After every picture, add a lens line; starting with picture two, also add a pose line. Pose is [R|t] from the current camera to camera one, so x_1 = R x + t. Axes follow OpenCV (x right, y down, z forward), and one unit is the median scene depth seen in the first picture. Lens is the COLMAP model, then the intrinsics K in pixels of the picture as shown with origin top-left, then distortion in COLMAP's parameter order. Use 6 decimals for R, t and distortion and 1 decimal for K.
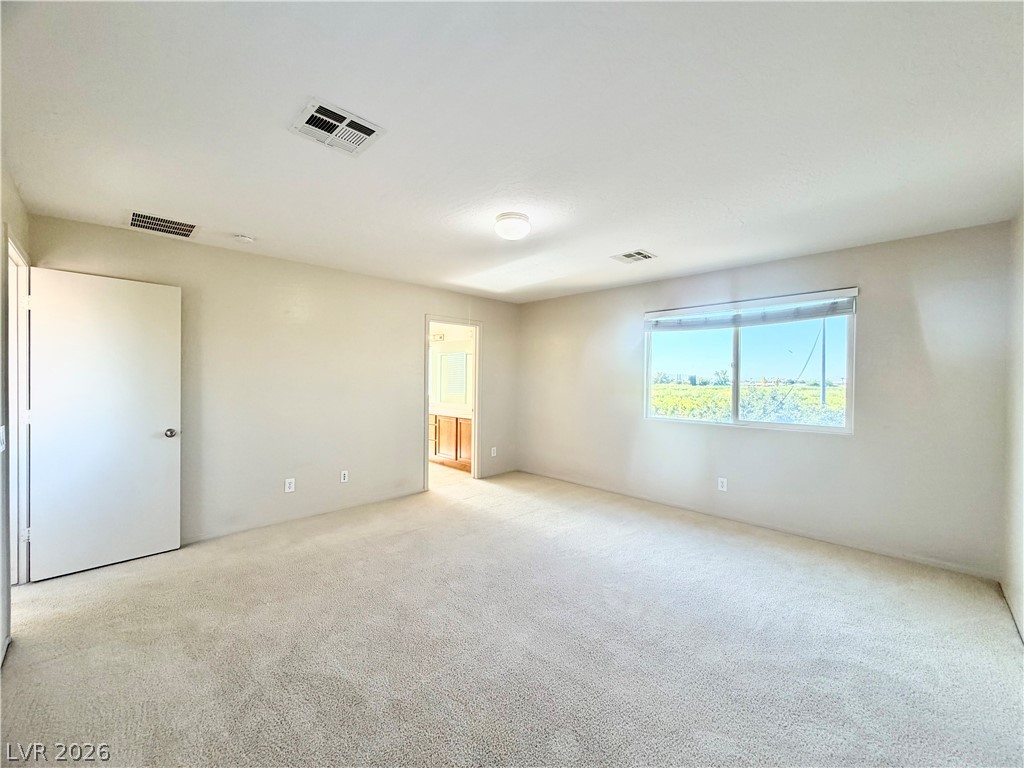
lens RADIAL K [[407.4, 0, 510.8], [0, 407.4, 387.1], [0, 0, 1]] dist [0.000598, 0.000440]
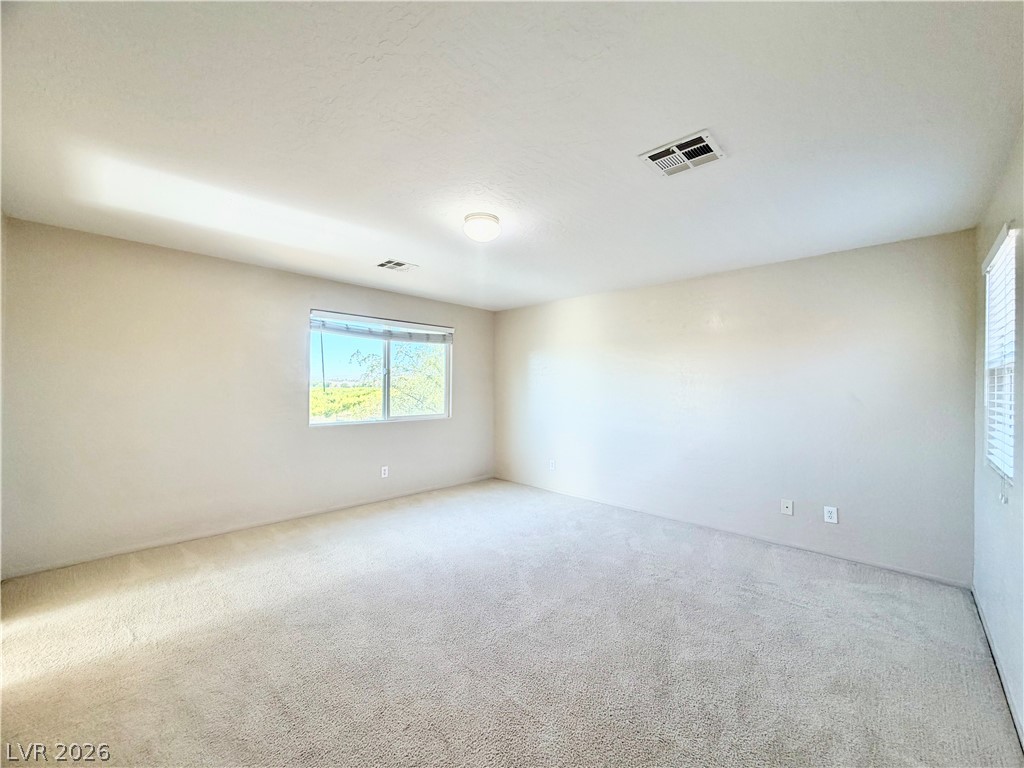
lens RADIAL K [[407.4, 0, 510.6], [0, 407.4, 381.9], [0, 0, 1]] dist [0.000598, 0.000440]
pose [[-0.026238, 0.005271, 0.999642, -0.694033], [0.006080, 0.999968, -0.005113, -0.013376], [-0.999637, 0.005943, -0.026270, 0.688959]]
